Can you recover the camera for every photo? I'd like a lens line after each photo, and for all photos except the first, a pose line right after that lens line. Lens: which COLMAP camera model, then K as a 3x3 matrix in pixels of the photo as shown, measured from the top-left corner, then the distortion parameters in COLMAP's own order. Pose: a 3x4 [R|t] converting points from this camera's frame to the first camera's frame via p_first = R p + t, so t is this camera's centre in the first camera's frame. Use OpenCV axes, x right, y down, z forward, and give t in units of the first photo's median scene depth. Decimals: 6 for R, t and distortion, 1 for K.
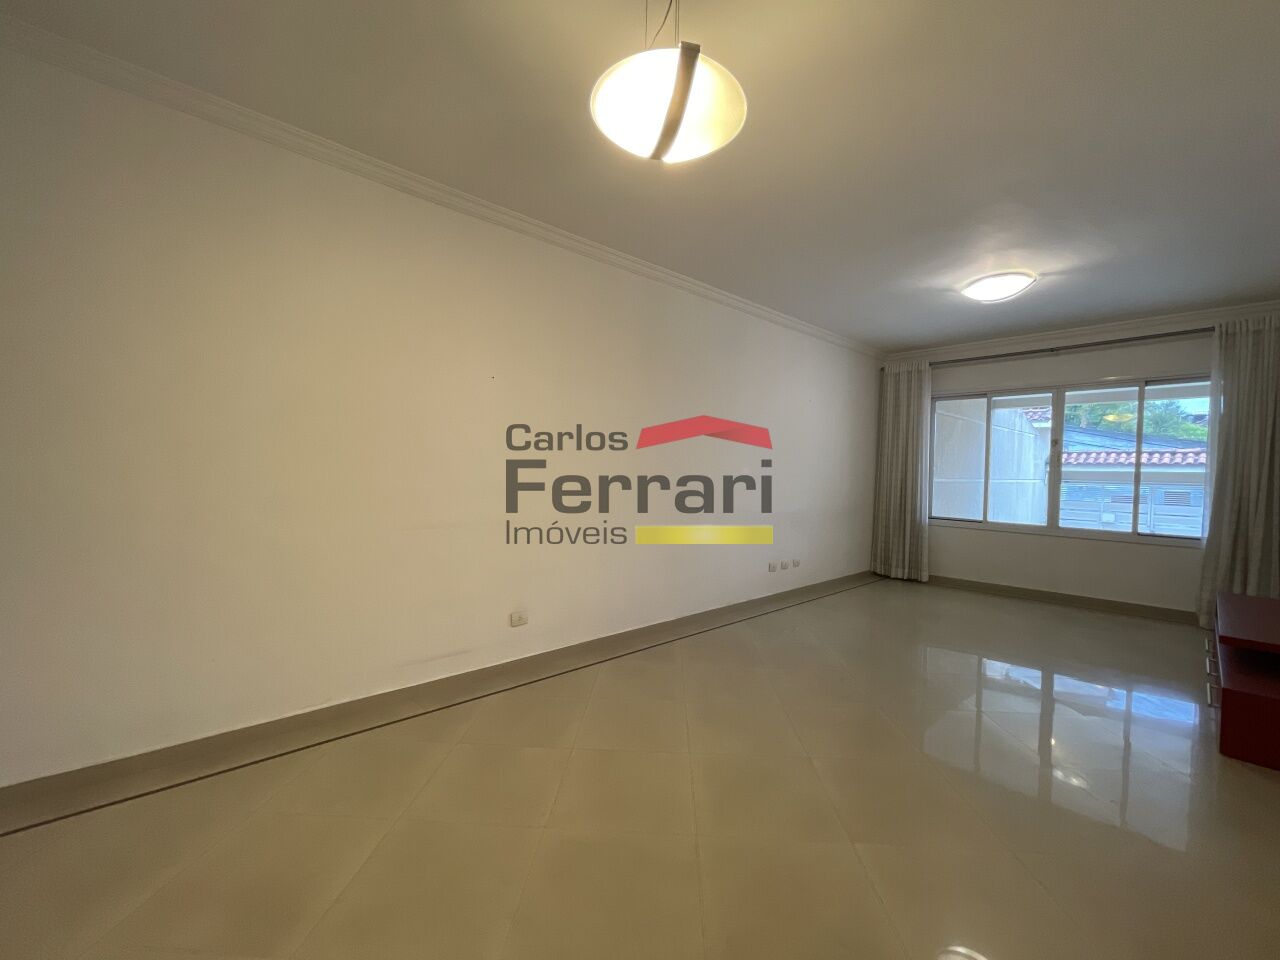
lens RADIAL K [[511.2, 0, 640.0], [0, 511.2, 480.0], [0, 0, 1]] dist [0.000400, 0.000119]
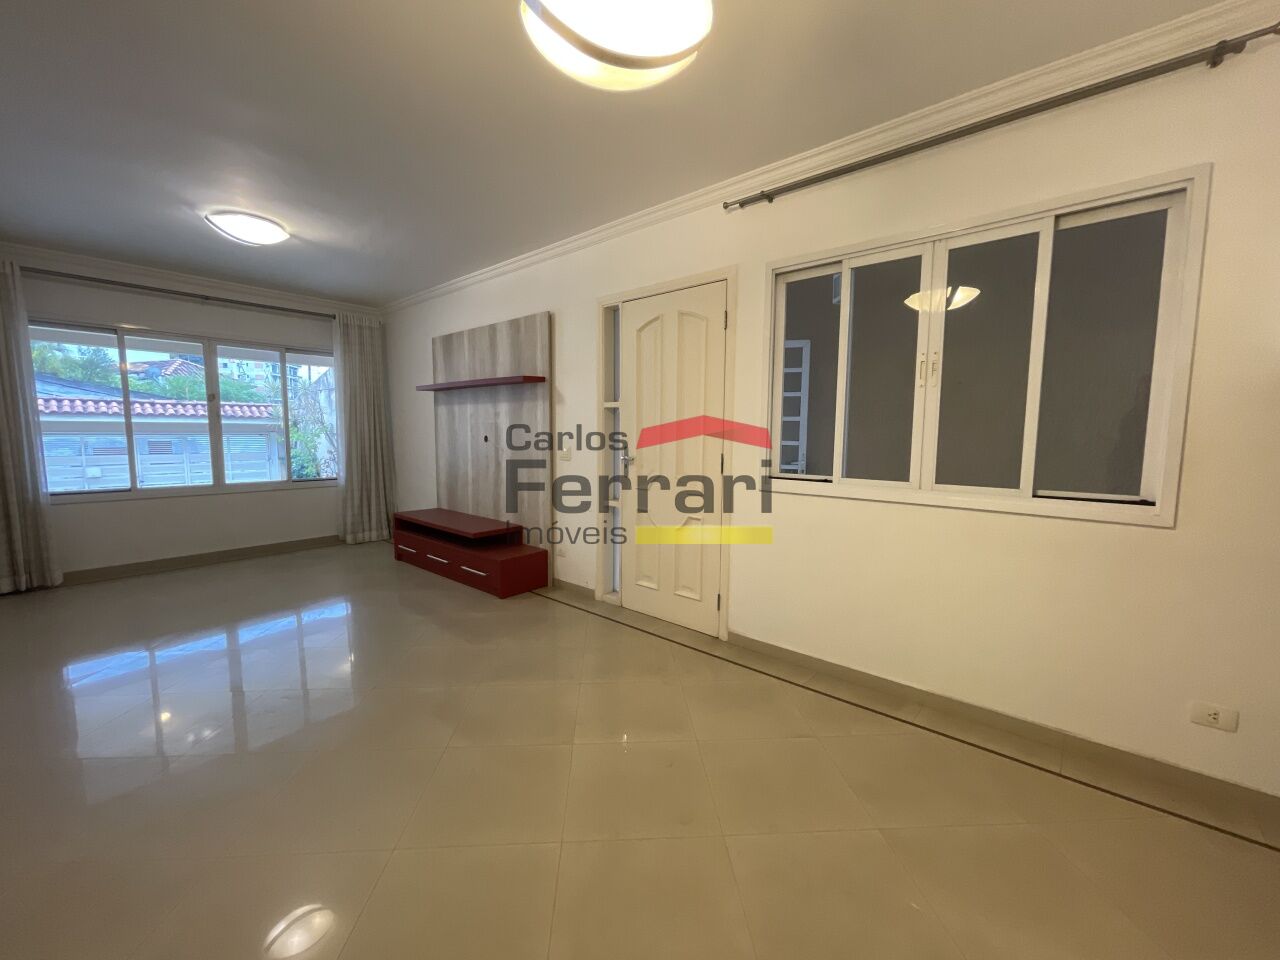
lens RADIAL K [[511.2, 0, 640.0], [0, 511.2, 480.0], [0, 0, 1]] dist [0.000400, 0.000119]
pose [[-0.098285, -0.115188, 0.988469, -0.173240], [0.011327, 0.993085, 0.116853, -0.016251], [-0.995094, 0.022682, -0.096300, 0.218989]]
